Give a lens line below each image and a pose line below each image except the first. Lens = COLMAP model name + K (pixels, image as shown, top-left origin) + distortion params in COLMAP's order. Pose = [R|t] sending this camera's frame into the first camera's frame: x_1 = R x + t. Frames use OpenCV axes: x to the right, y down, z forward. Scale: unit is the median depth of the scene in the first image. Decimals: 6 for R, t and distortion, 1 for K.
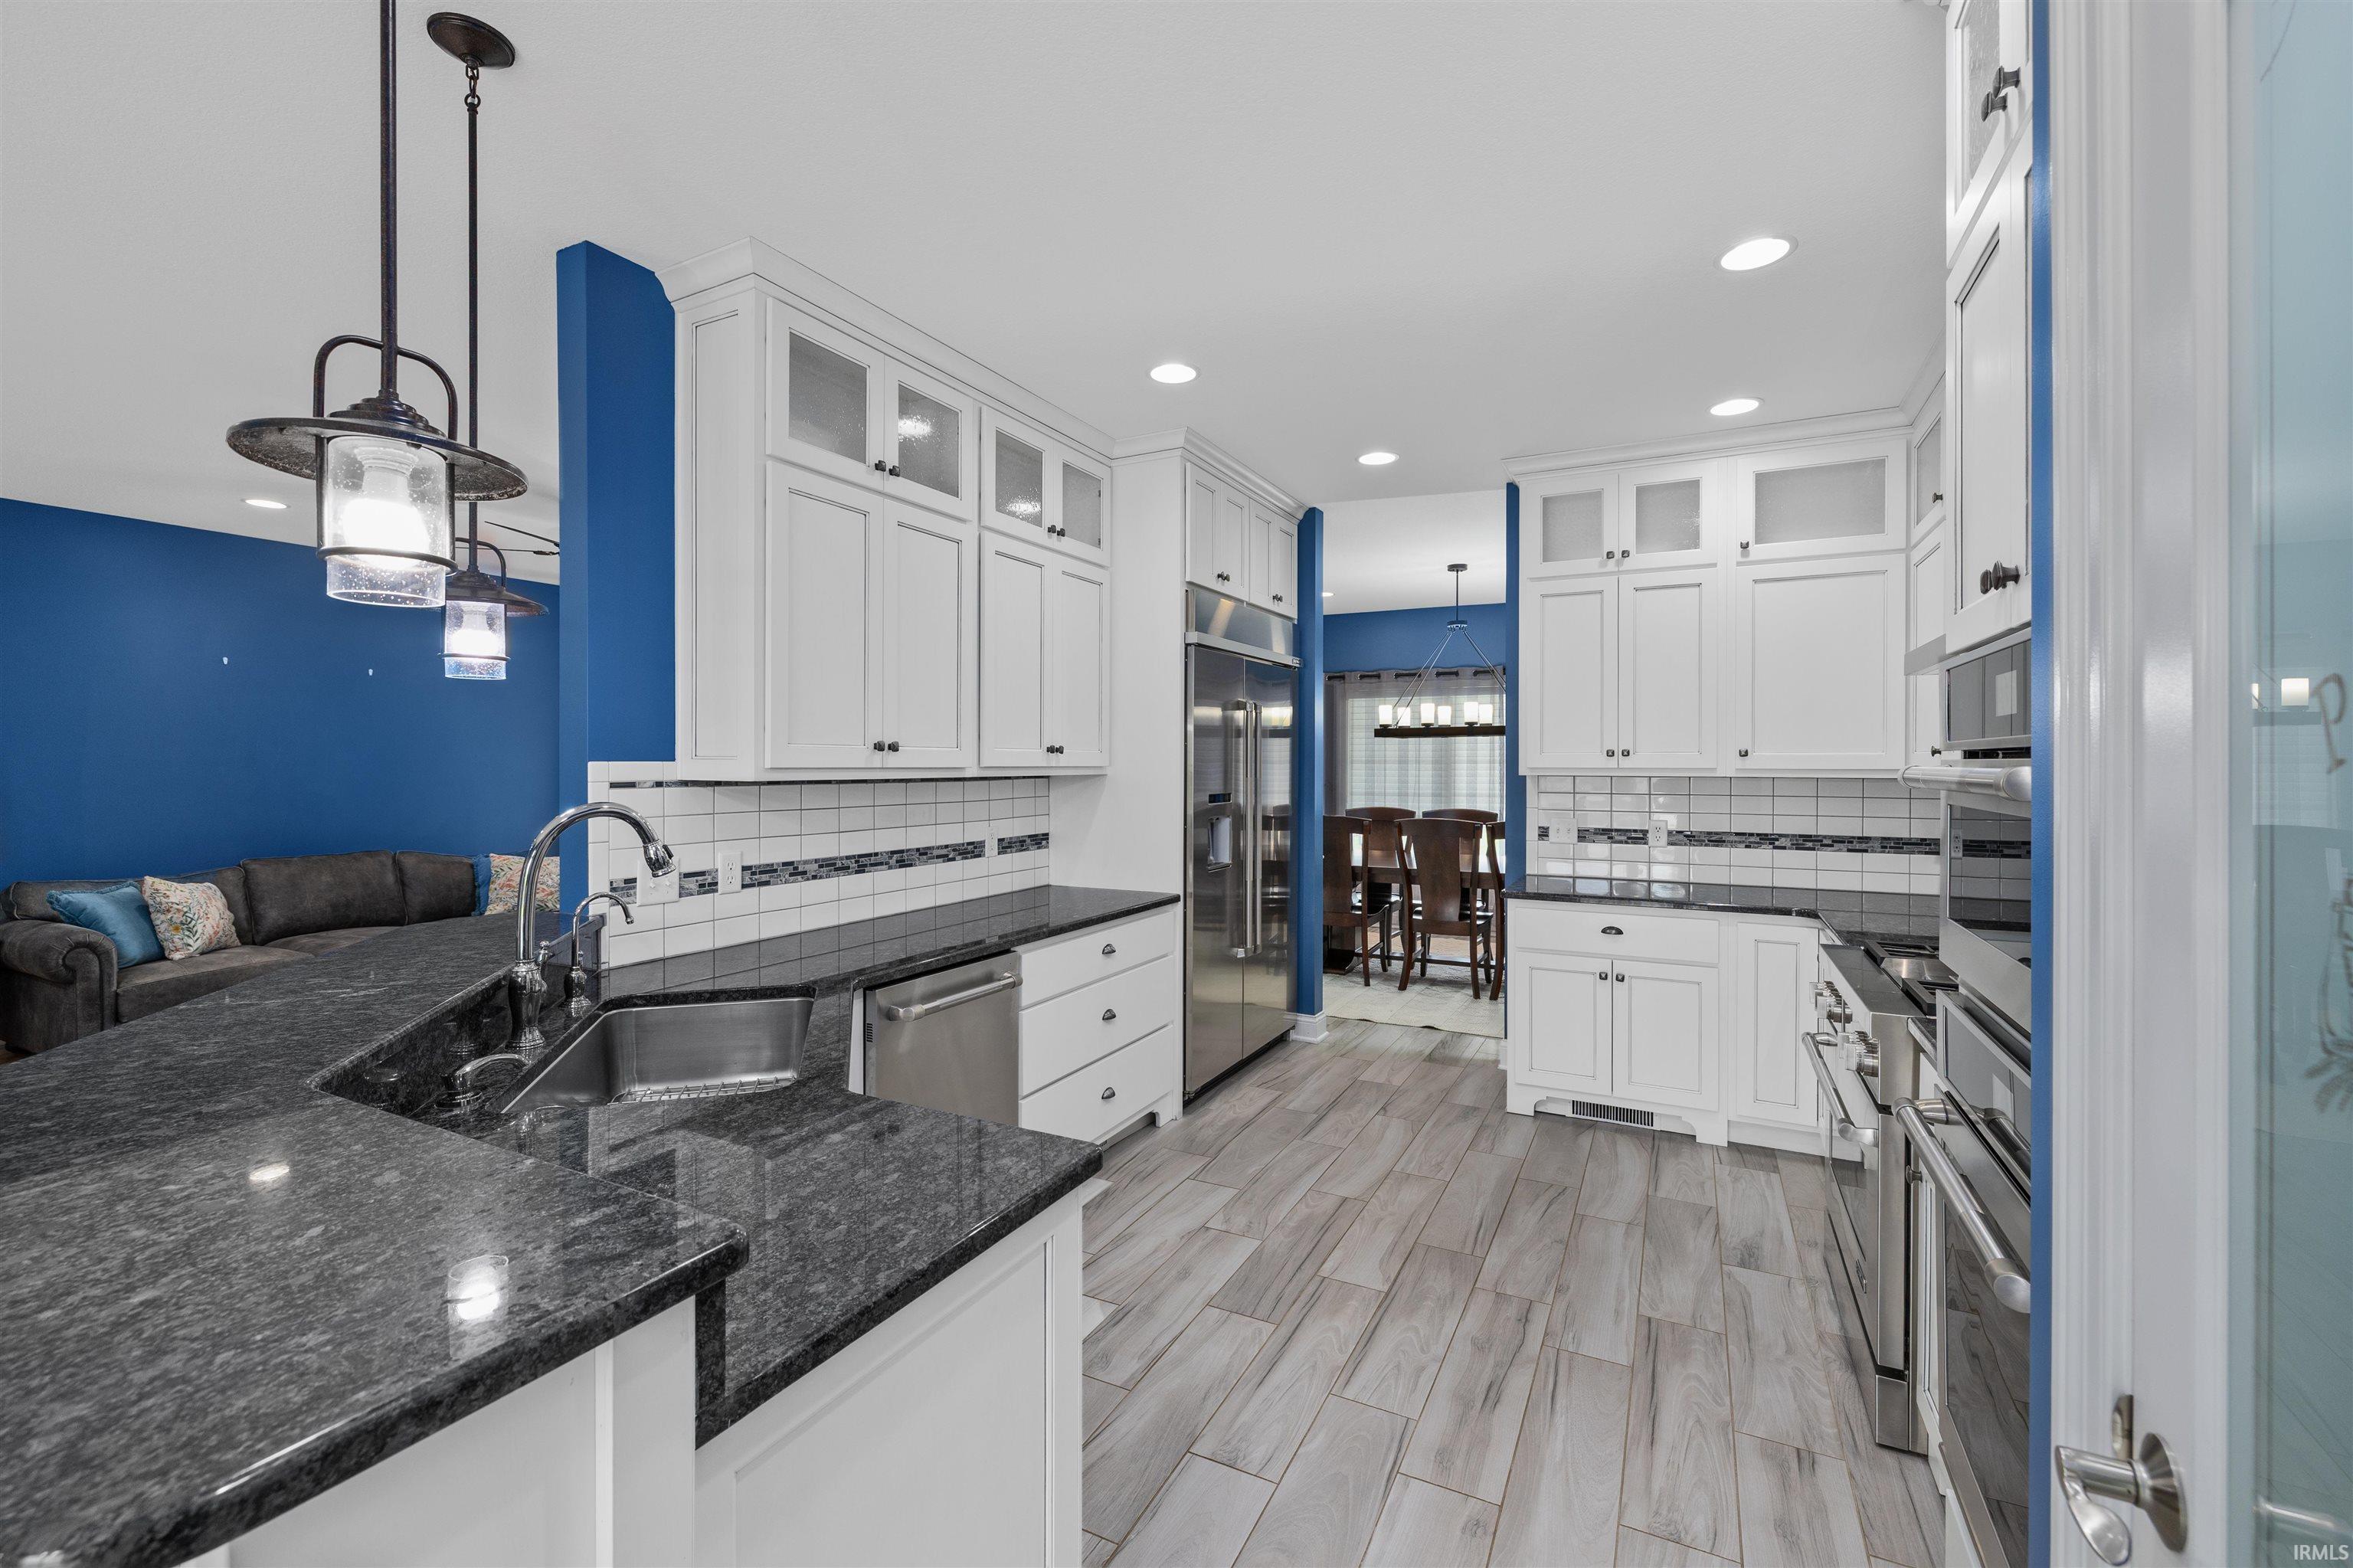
lens RADIAL K [[980.5, 0, 1171.8], [0, 980.5, 763.4], [0, 0, 1]] dist [-0.001923, -0.000148]
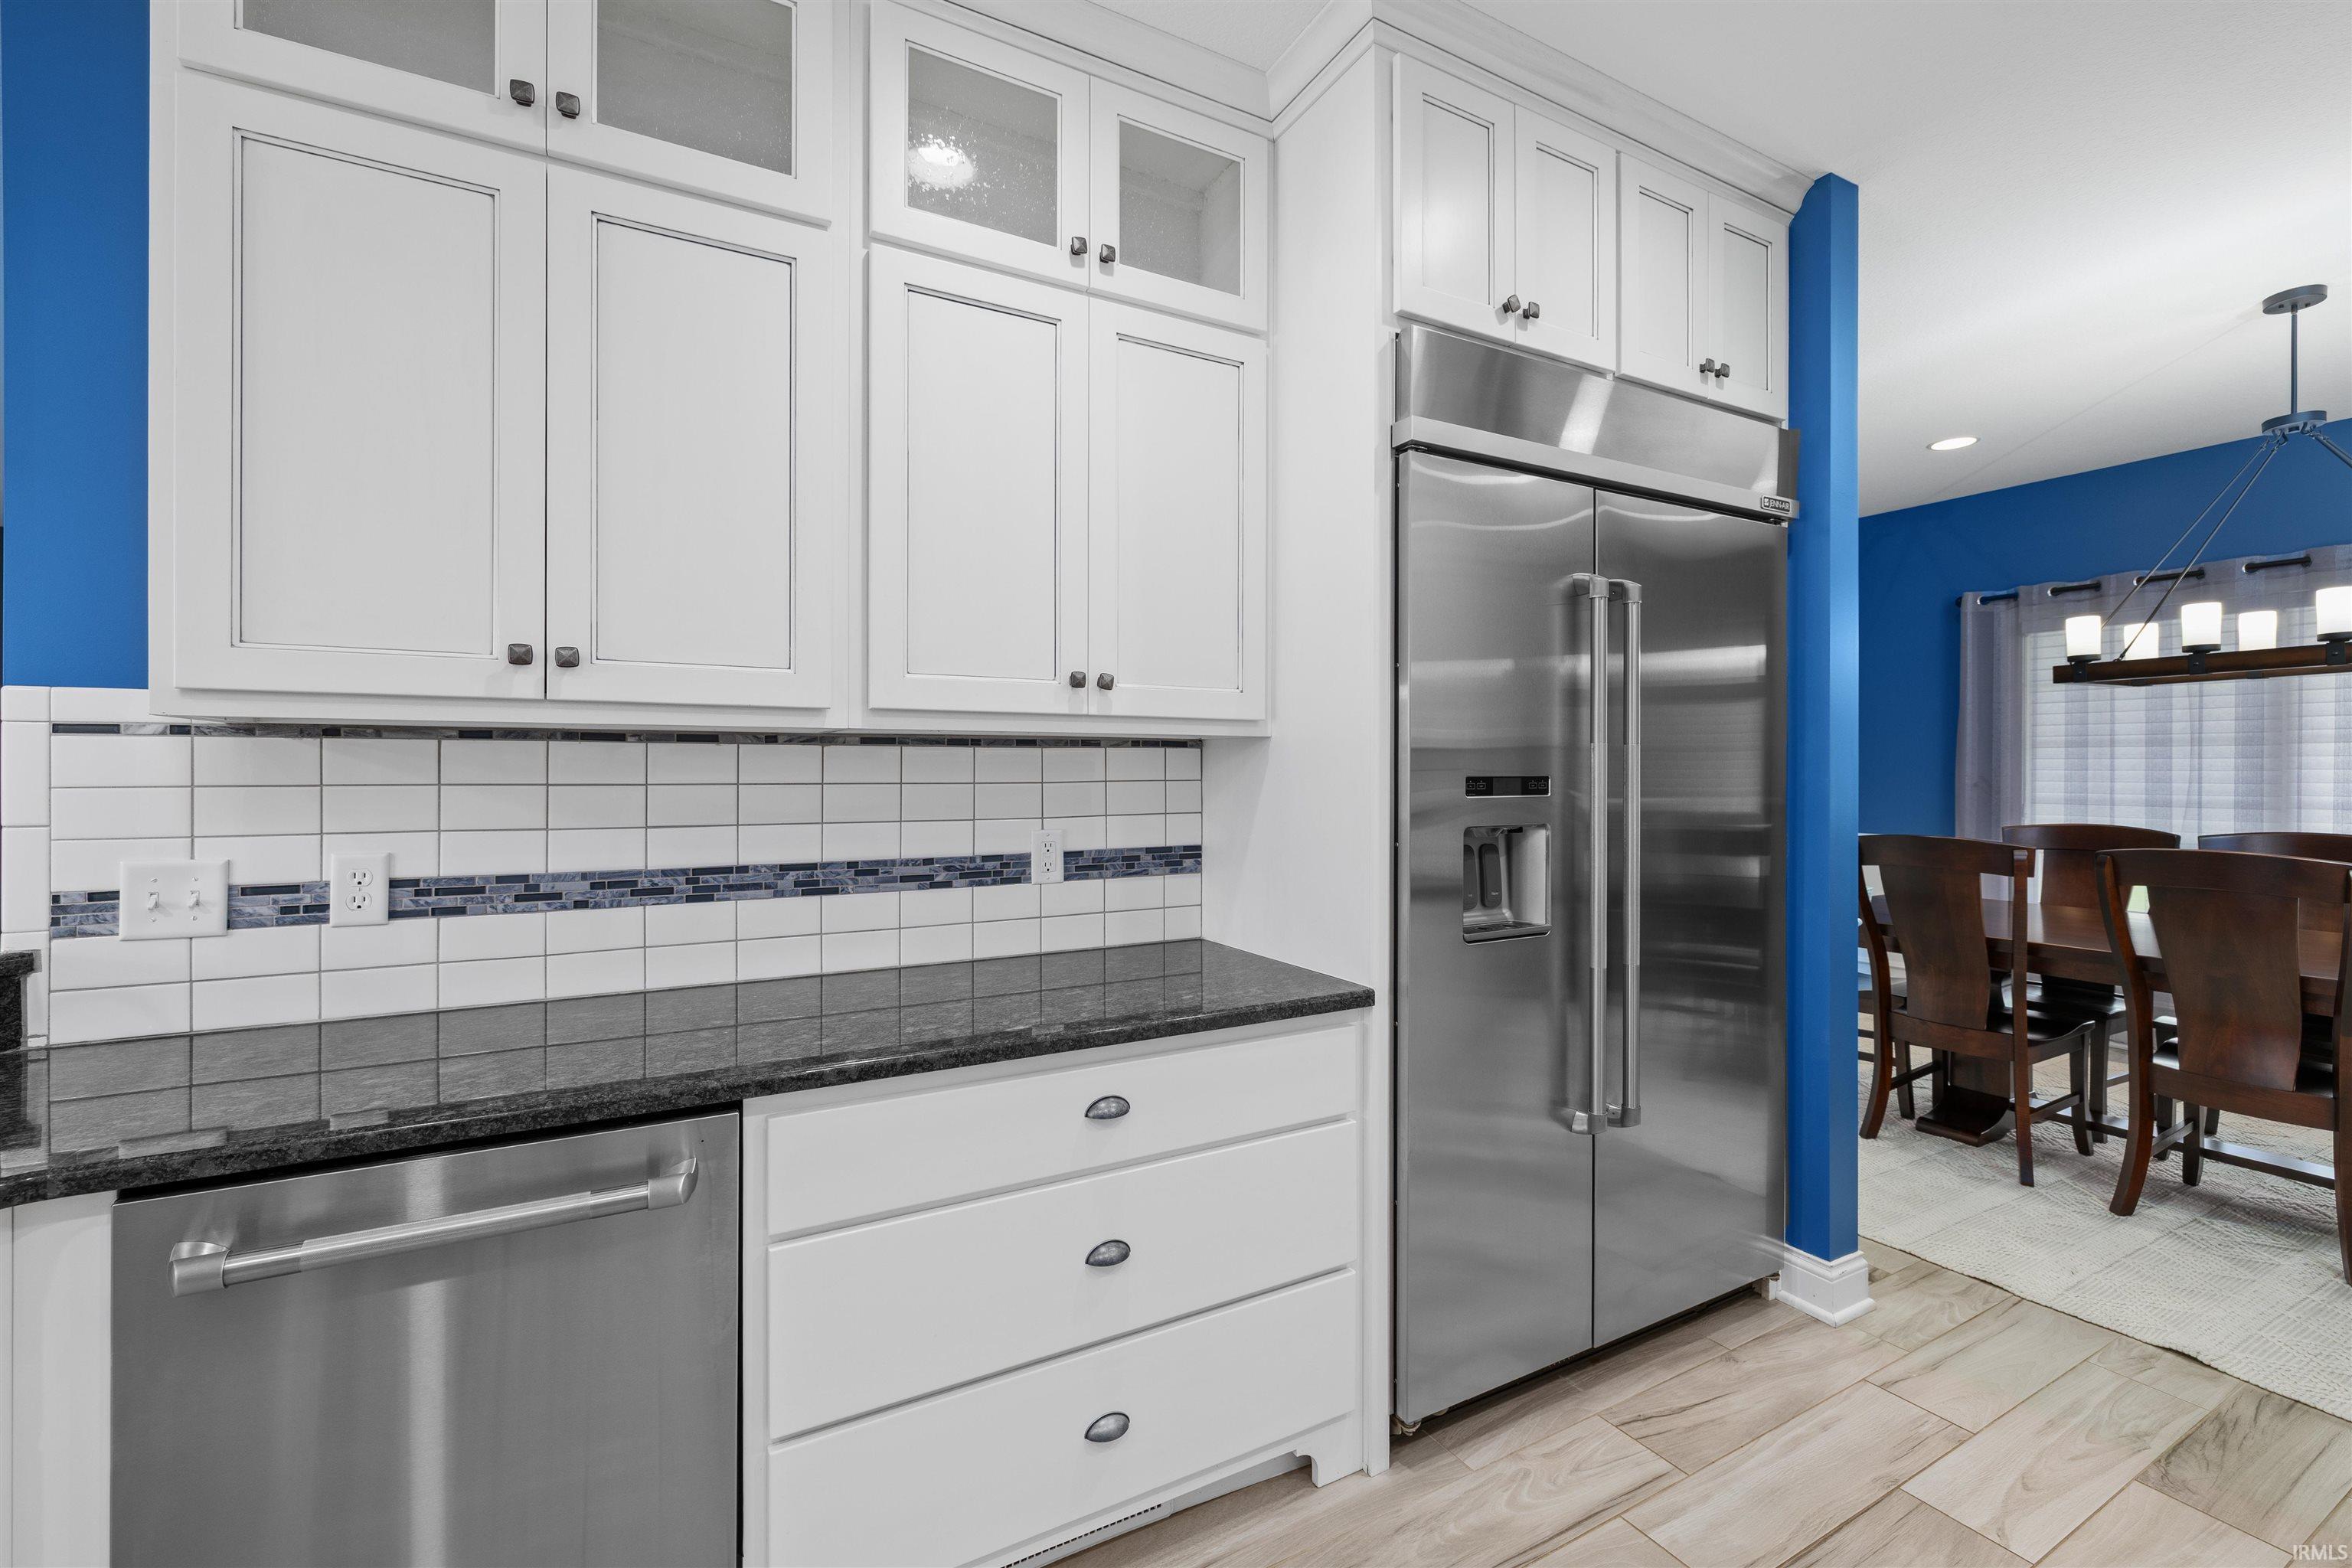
lens RADIAL K [[980.1, 0, 1165.4], [0, 980.1, 770.5], [0, 0, 1]] dist [-0.001923, -0.000148]
pose [[0.830167, -0.001742, -0.557512, 0.174613], [0.000977, 0.999998, -0.001670, 0.029410], [0.557513, 0.000842, 0.830168, 0.533987]]
